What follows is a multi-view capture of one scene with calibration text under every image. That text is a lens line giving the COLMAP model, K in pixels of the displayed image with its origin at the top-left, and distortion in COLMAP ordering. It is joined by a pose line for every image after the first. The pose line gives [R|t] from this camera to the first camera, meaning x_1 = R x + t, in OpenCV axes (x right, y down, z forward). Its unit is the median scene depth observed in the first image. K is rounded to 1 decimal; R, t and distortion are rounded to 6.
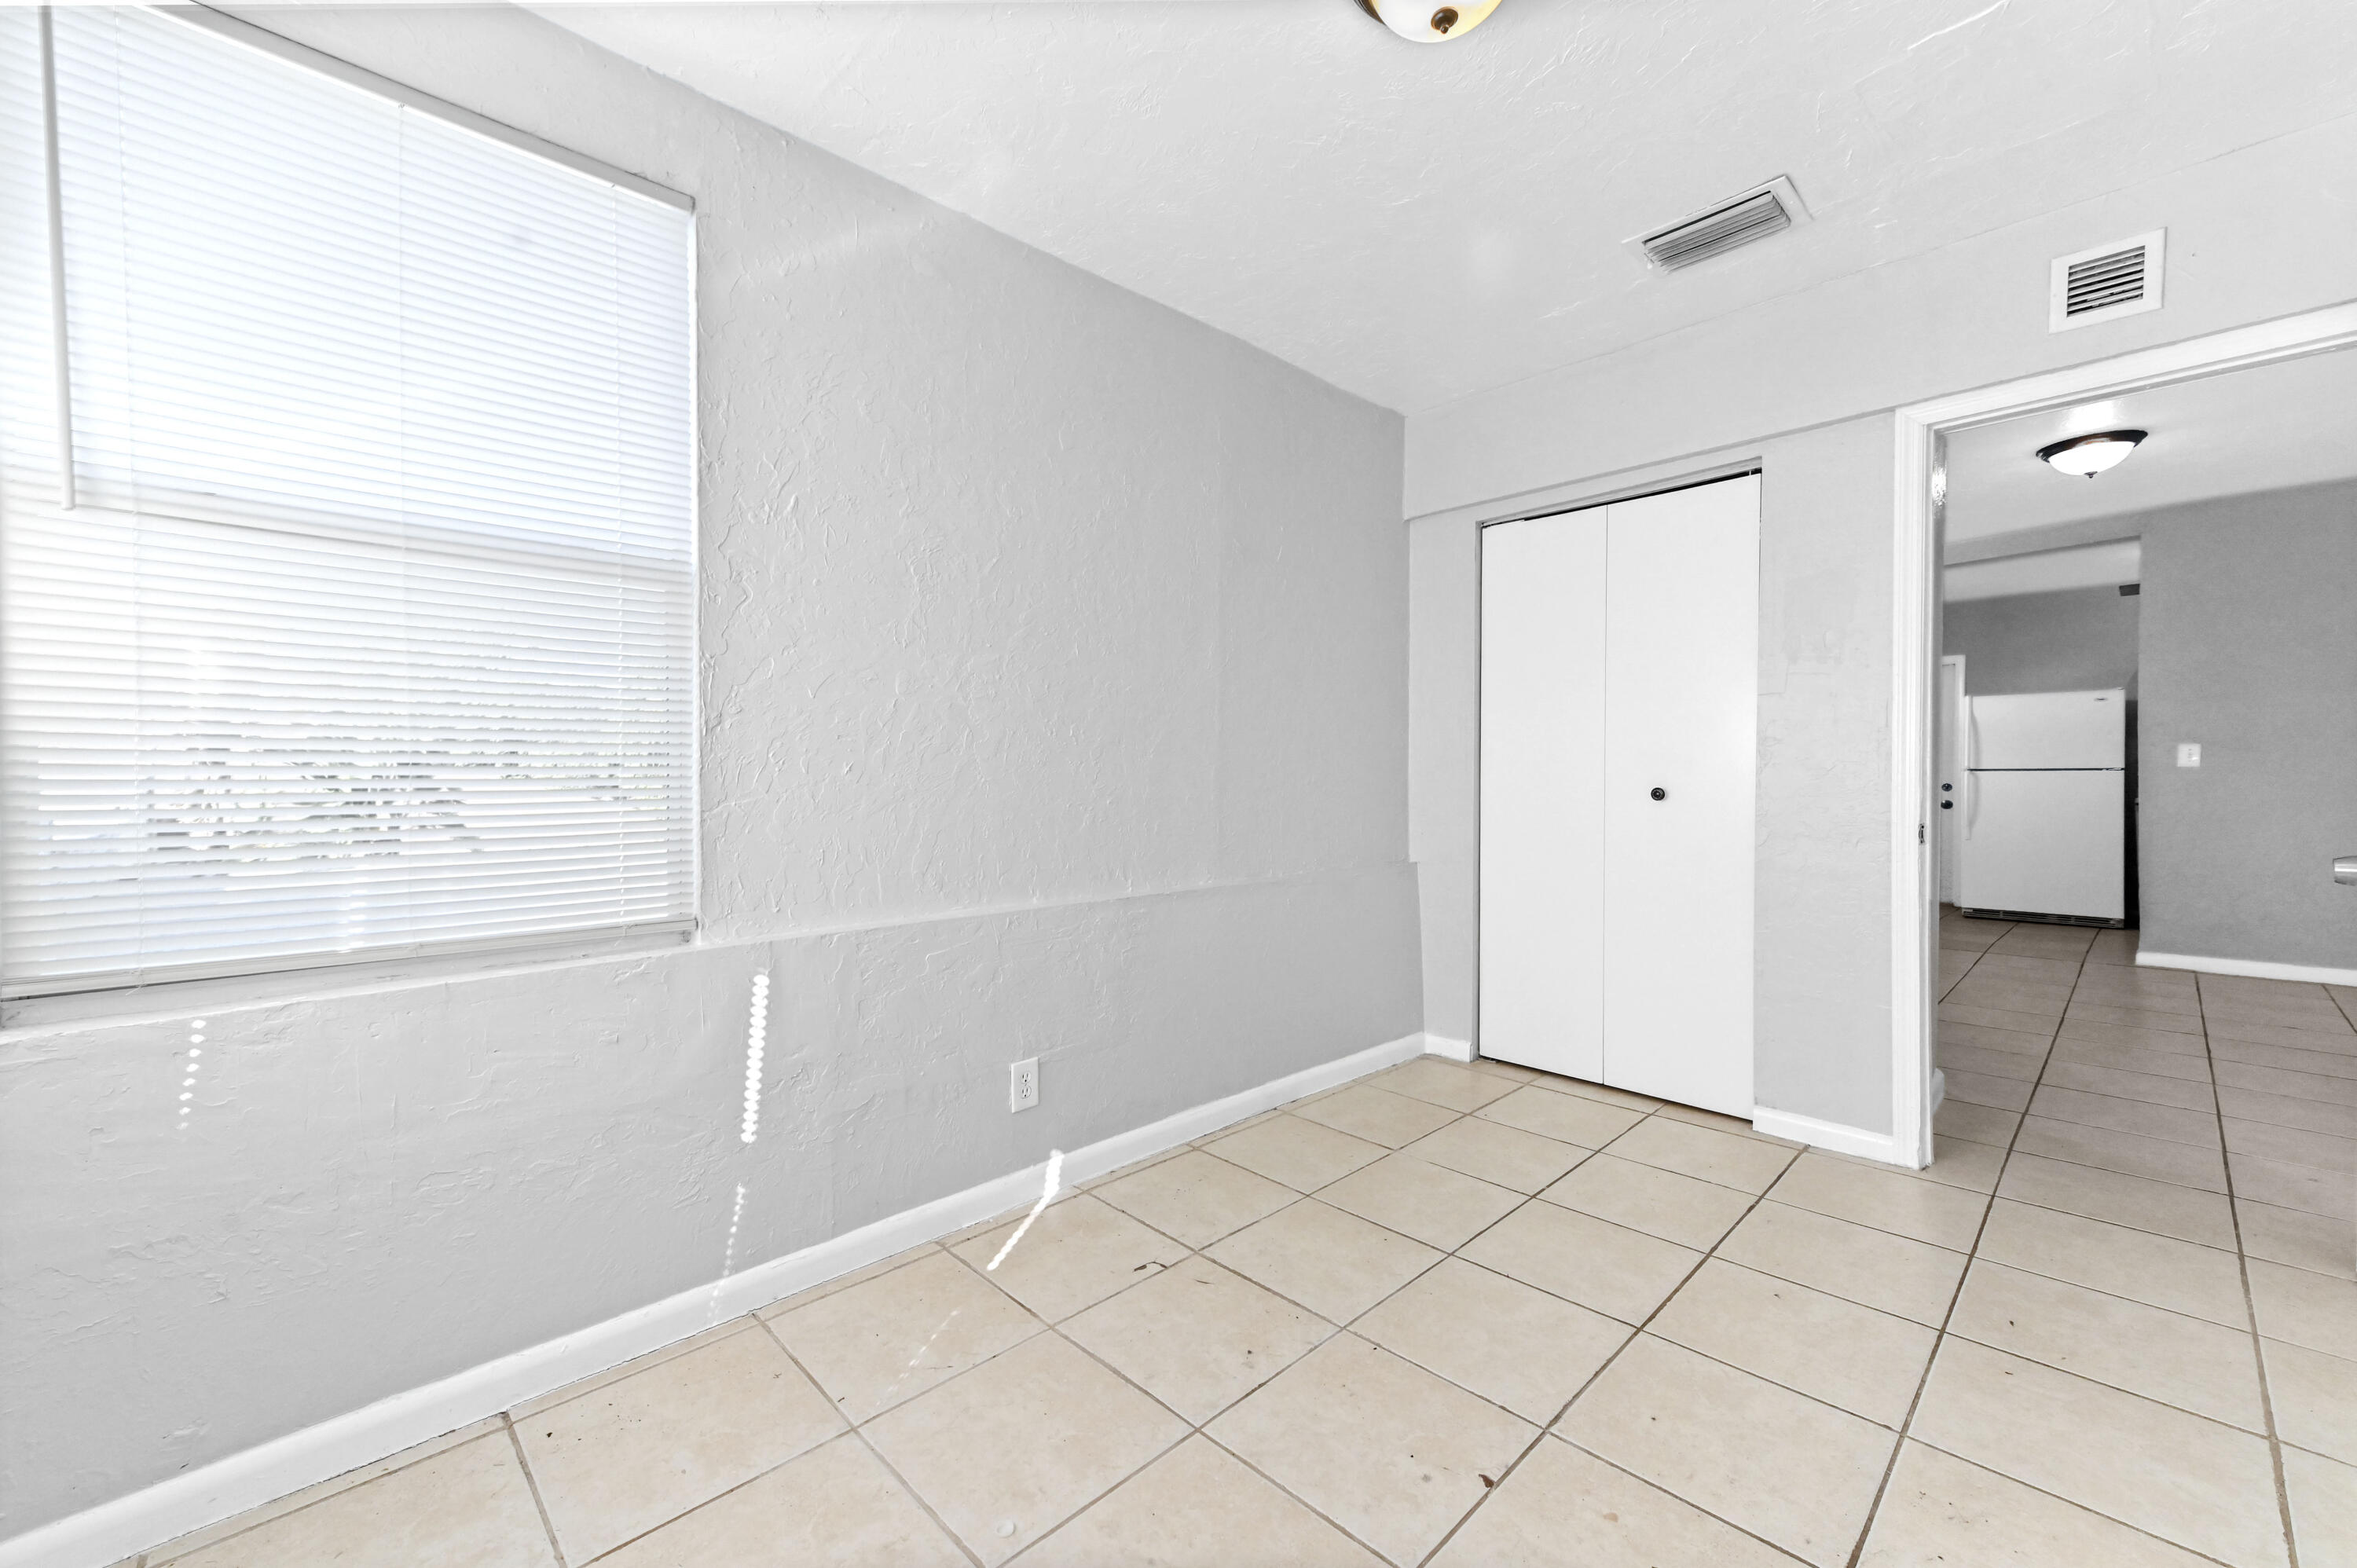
lens RADIAL K [[946.4, 0, 1163.4], [0, 946.4, 784.6], [0, 0, 1]] dist [0.013897, 0.000299]
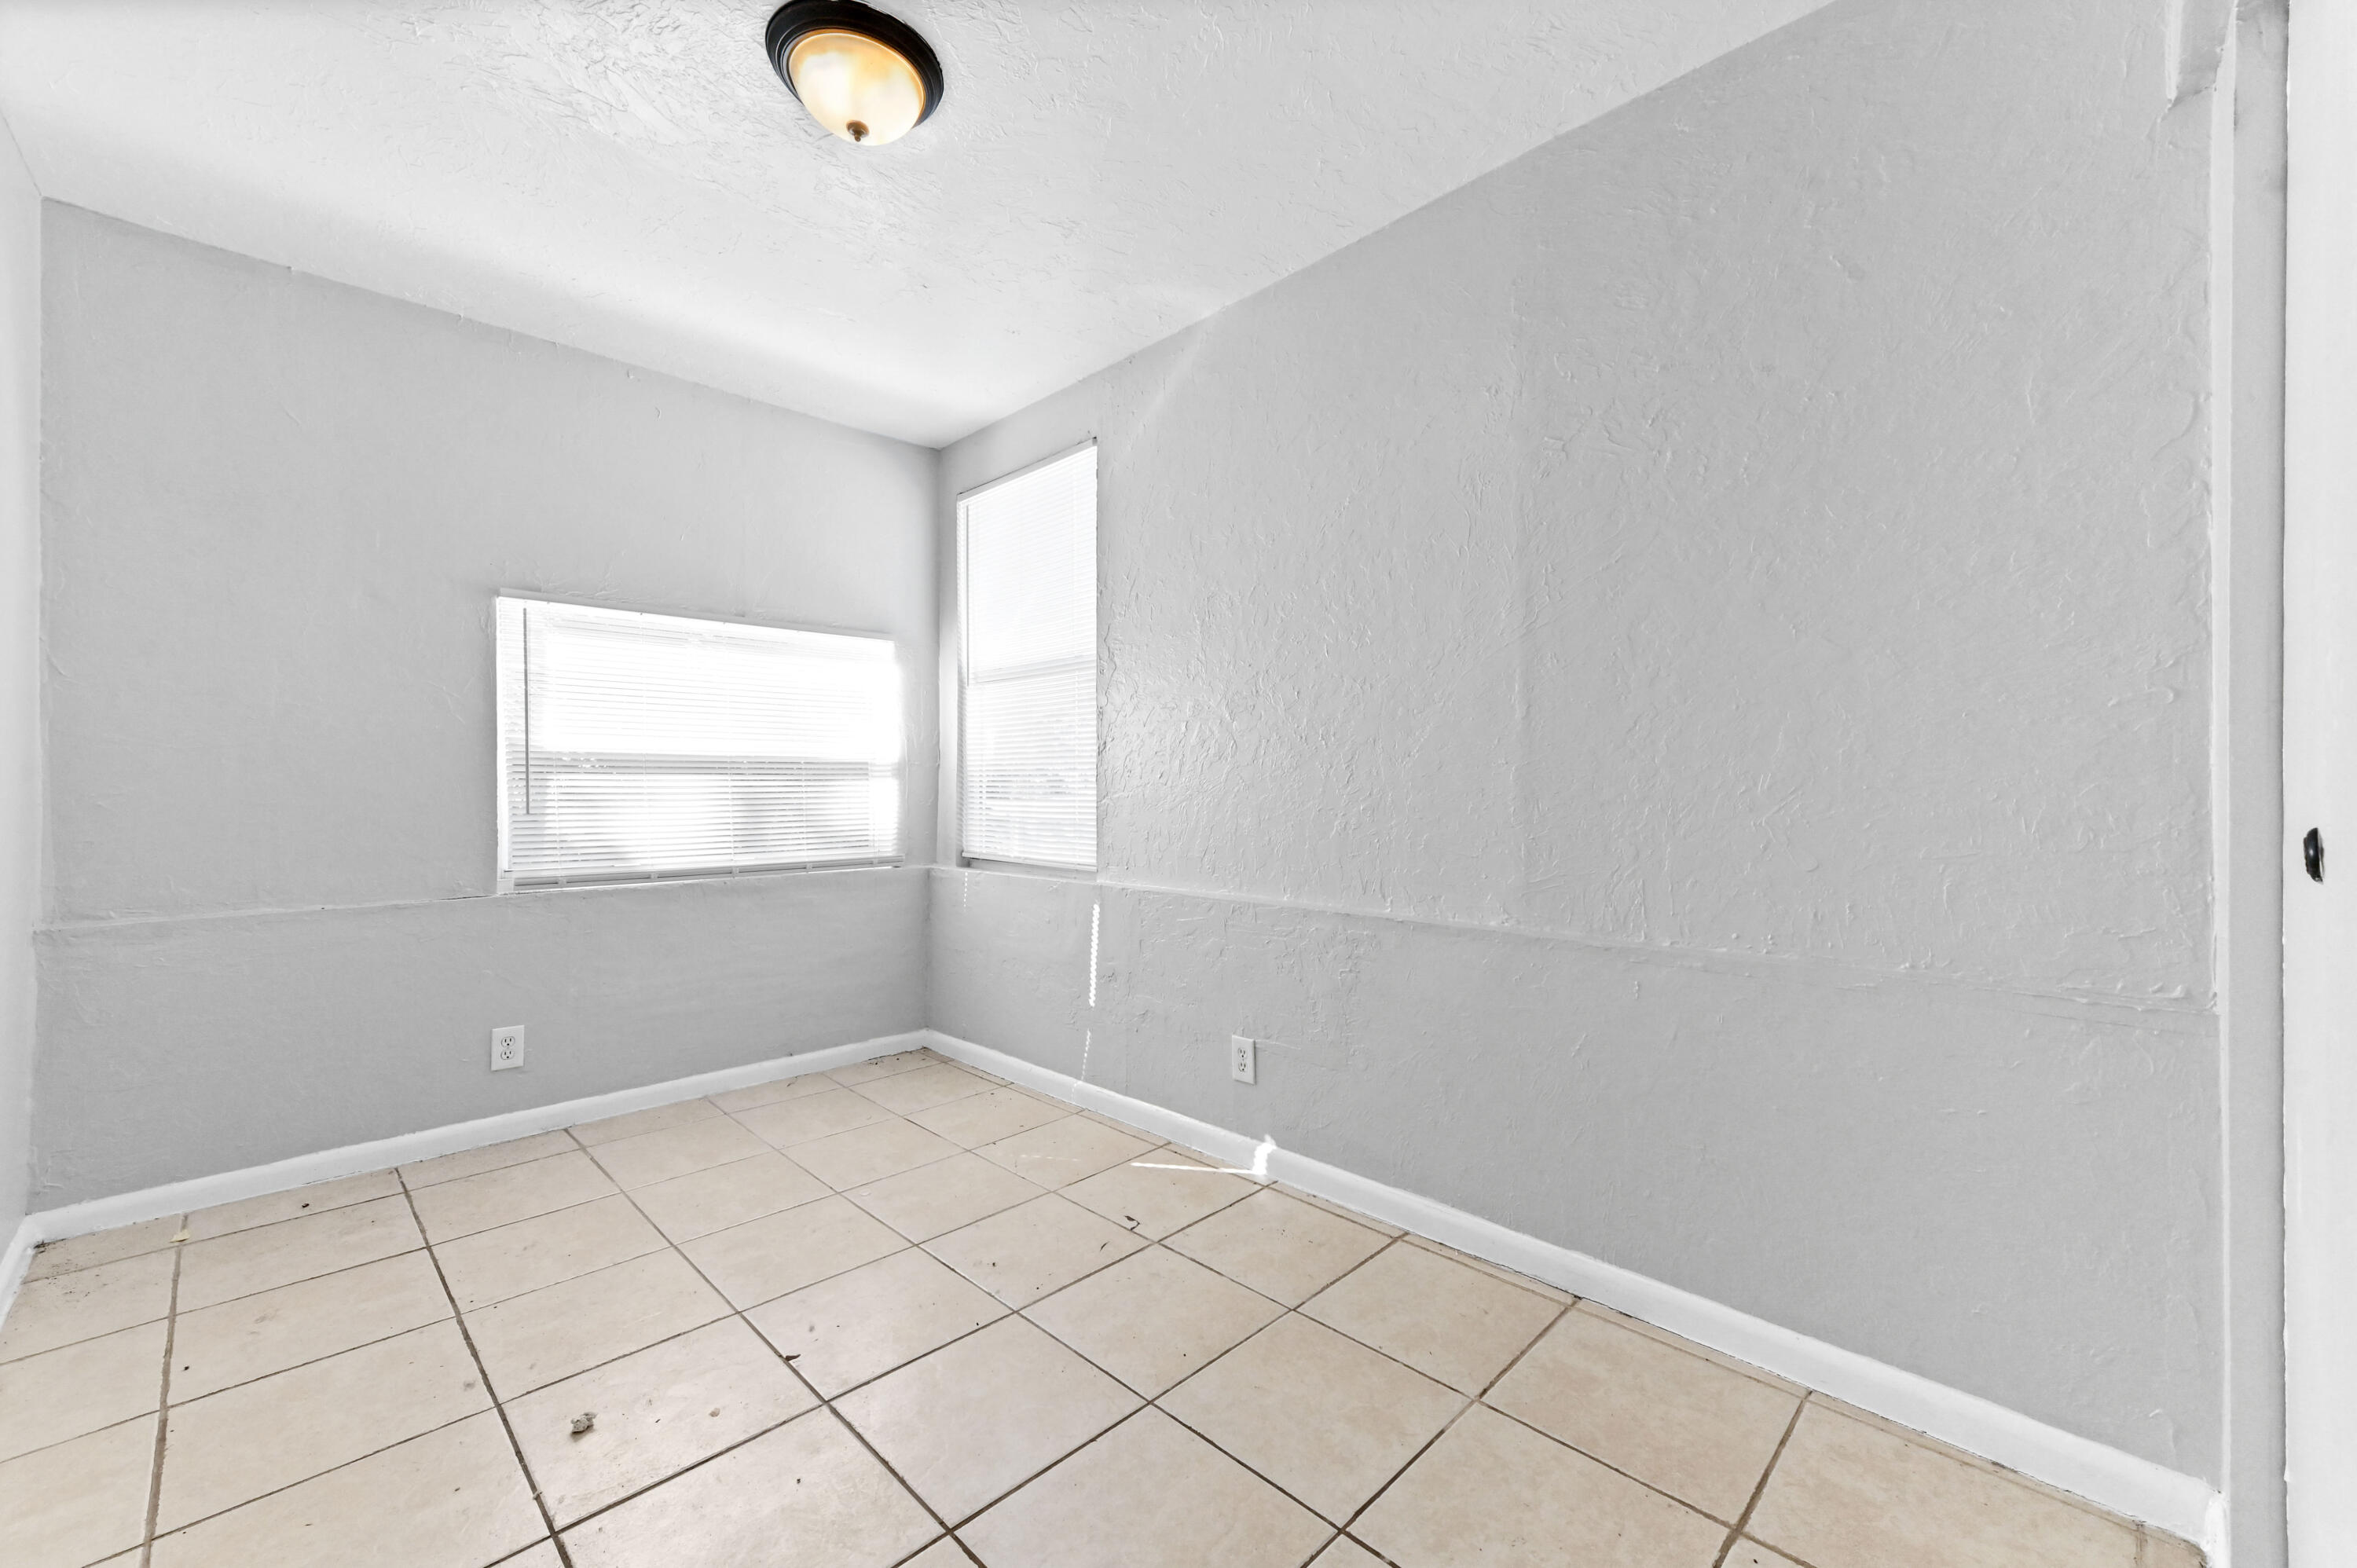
lens RADIAL K [[946.4, 0, 1162.7], [0, 946.4, 783.0], [0, 0, 1]] dist [0.013897, 0.000299]
pose [[0.011458, 0.004509, -0.999924, 0.962872], [-0.006459, 0.999969, 0.004435, -0.009990], [0.999913, 0.006407, 0.011487, 0.897779]]
